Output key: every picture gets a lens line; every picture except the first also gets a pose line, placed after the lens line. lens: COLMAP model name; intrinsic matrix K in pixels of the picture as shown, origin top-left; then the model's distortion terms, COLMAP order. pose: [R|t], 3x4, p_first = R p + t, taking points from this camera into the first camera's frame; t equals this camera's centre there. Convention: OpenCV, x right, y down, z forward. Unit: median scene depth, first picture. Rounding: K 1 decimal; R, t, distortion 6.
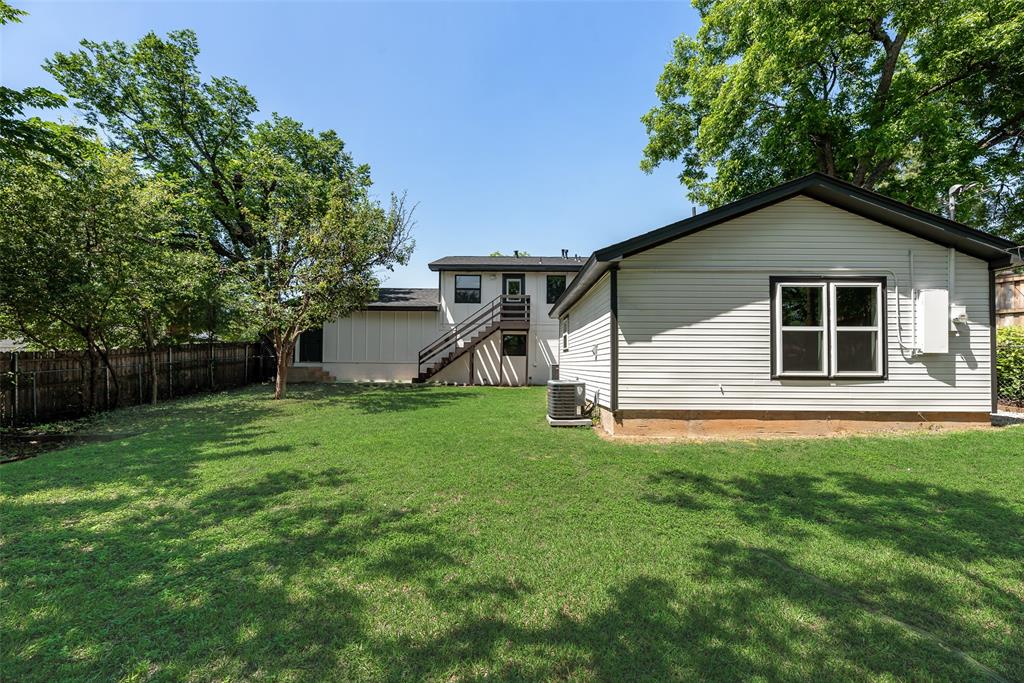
lens RADIAL K [[407.8, 0, 512.7], [0, 407.8, 346.8], [0, 0, 1]] dist [-0.000357, -0.000092]
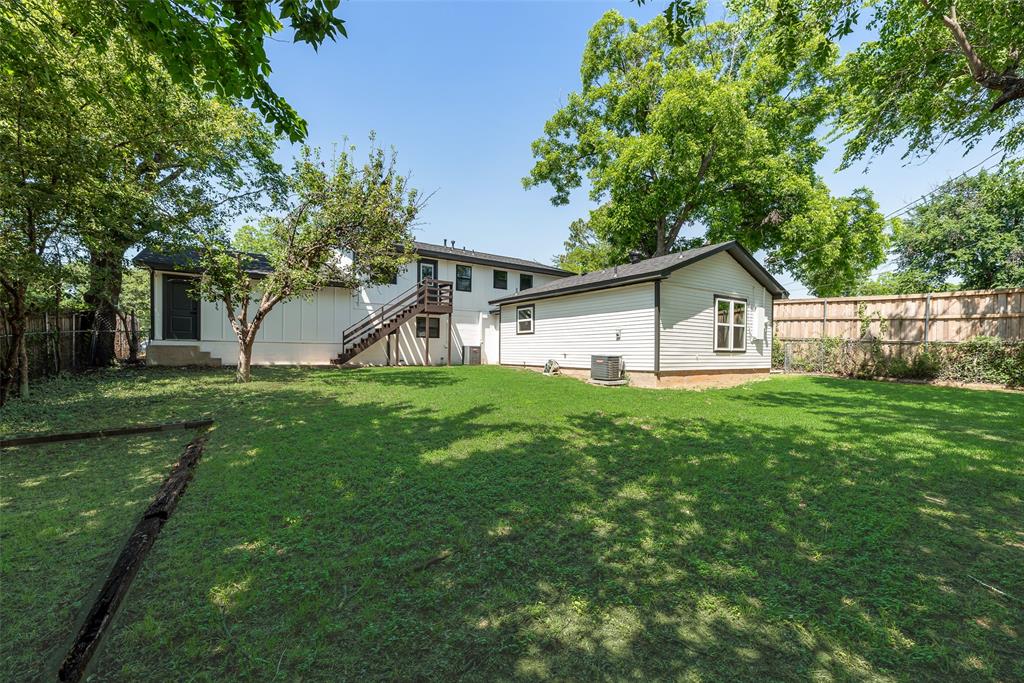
lens RADIAL K [[407.8, 0, 514.5], [0, 407.8, 349.0], [0, 0, 1]] dist [-0.000357, -0.000092]
pose [[0.832982, 0.007893, 0.553243, -0.416972], [-0.028836, 0.999159, 0.029162, 0.014957], [-0.552548, -0.040245, 0.832509, -0.000894]]
